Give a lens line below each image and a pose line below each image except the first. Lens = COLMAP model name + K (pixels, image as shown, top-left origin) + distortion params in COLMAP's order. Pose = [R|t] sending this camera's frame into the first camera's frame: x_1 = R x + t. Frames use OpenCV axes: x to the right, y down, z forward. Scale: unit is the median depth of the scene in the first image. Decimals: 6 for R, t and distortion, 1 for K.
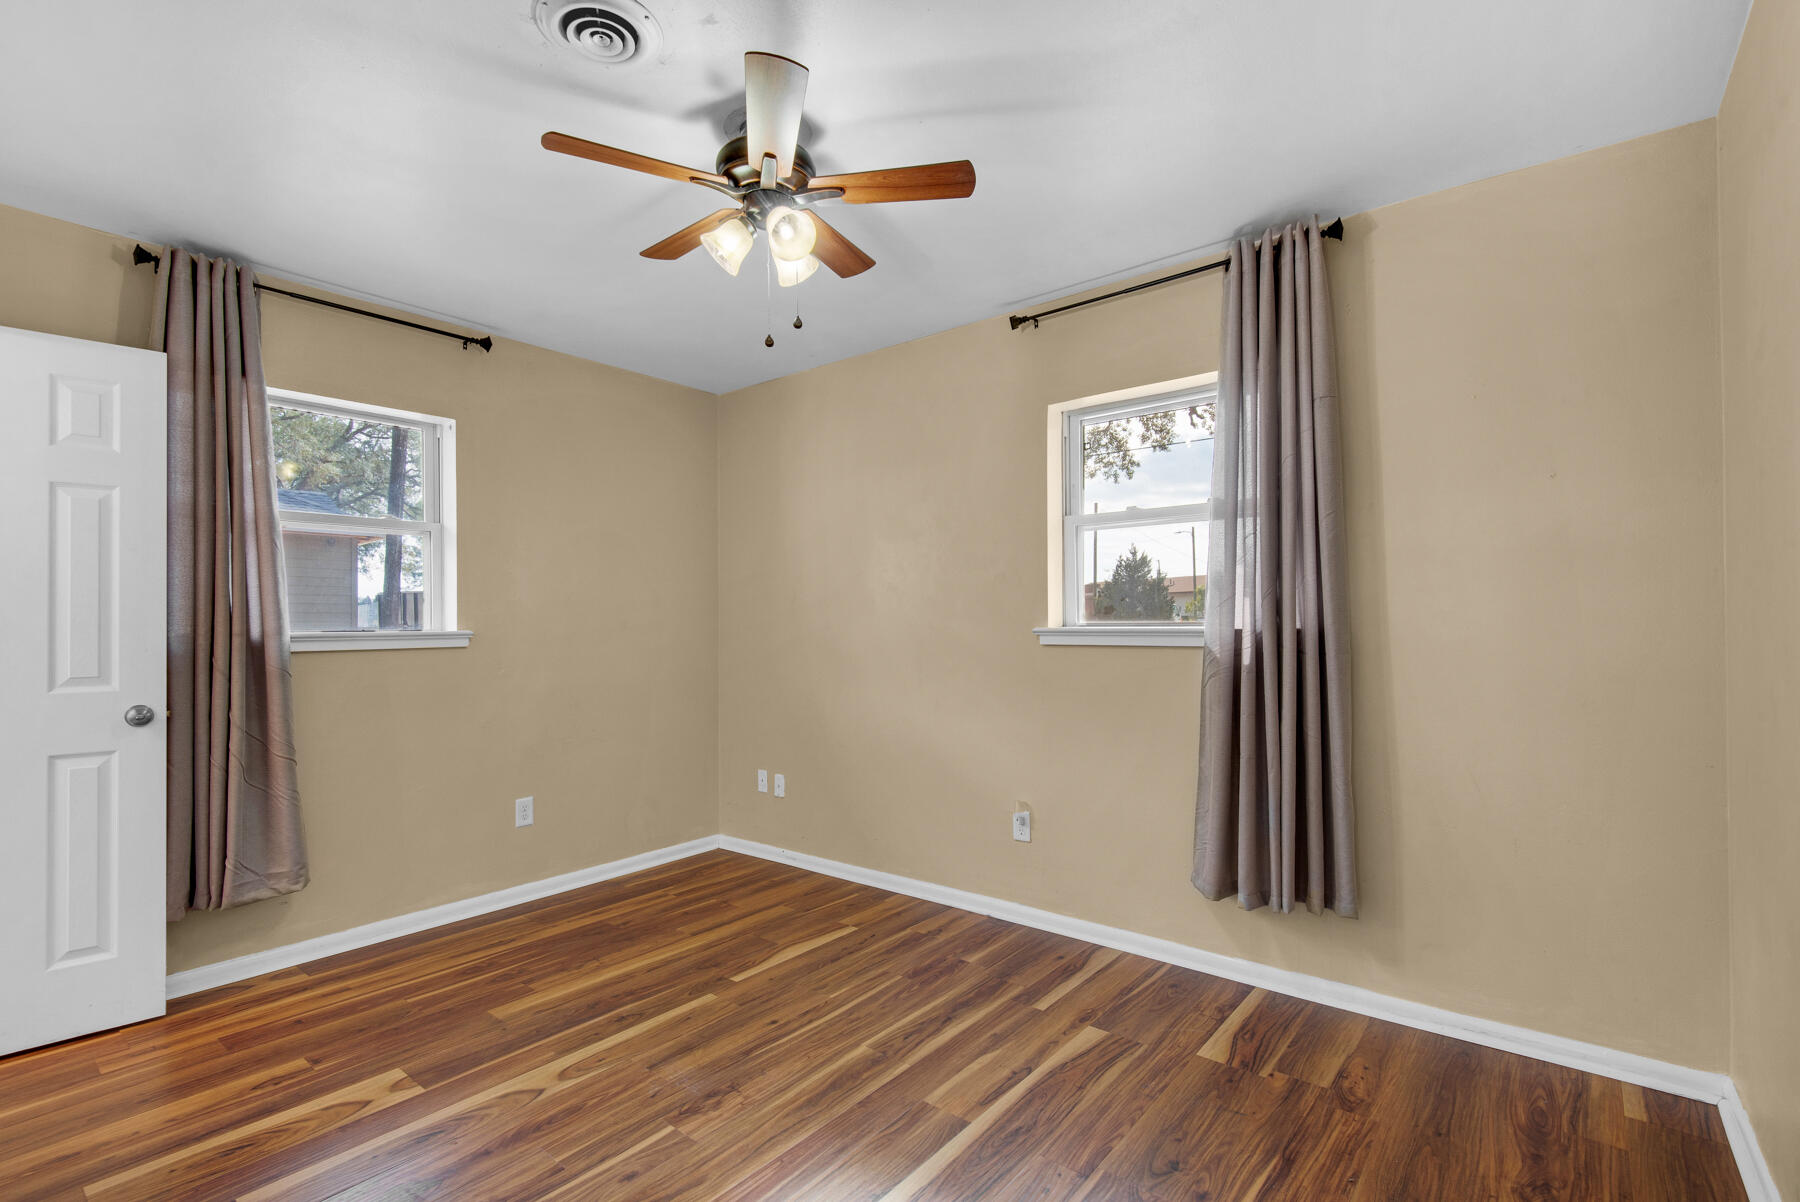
lens RADIAL K [[827.9, 0, 895.8], [0, 827.9, 613.2], [0, 0, 1]] dist [0.020355, -0.010675]
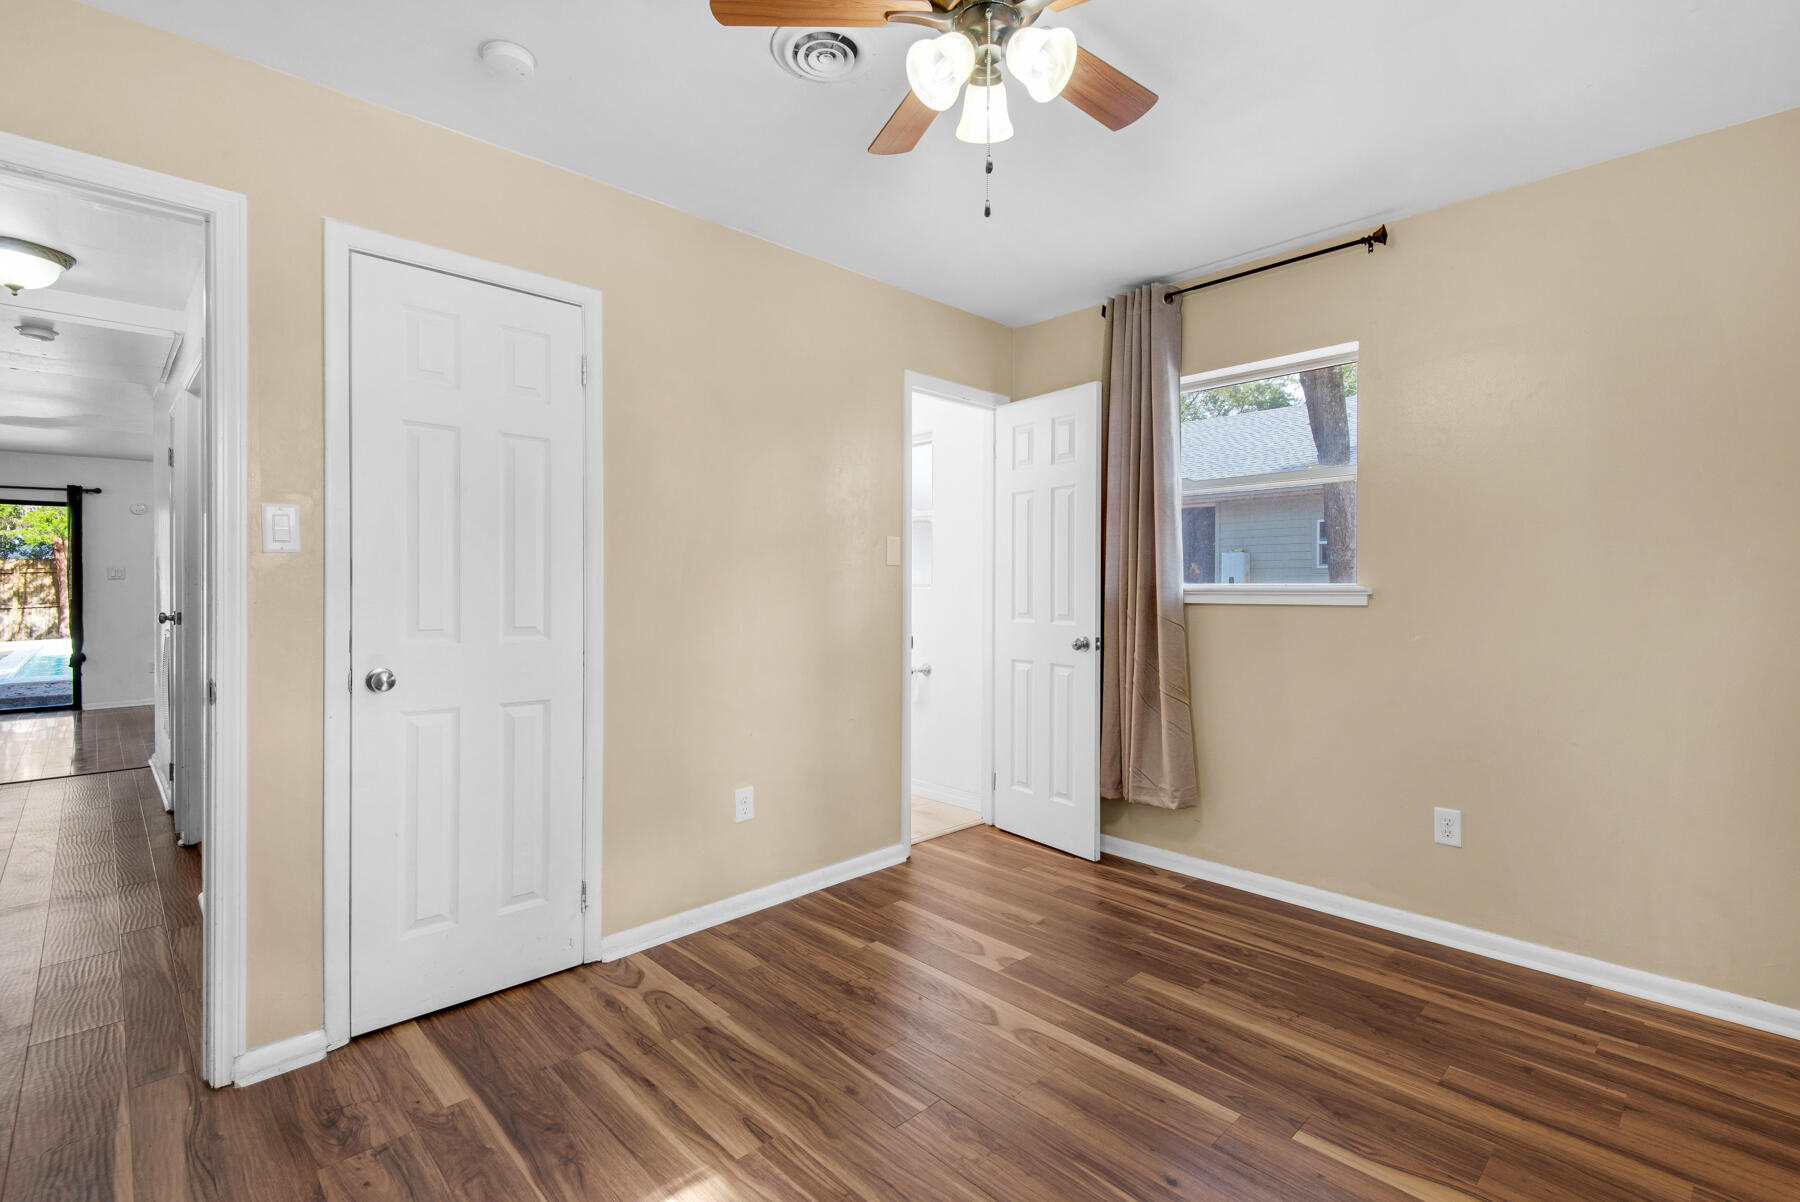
lens RADIAL K [[827.9, 0, 897.4], [0, 827.9, 588.7], [0, 0, 1]] dist [0.020355, -0.010675]
pose [[-0.127818, 0.014474, -0.991692, 0.472747], [0.014780, 0.999810, 0.012687, 0.006037], [0.991687, -0.013036, -0.128008, 0.772965]]
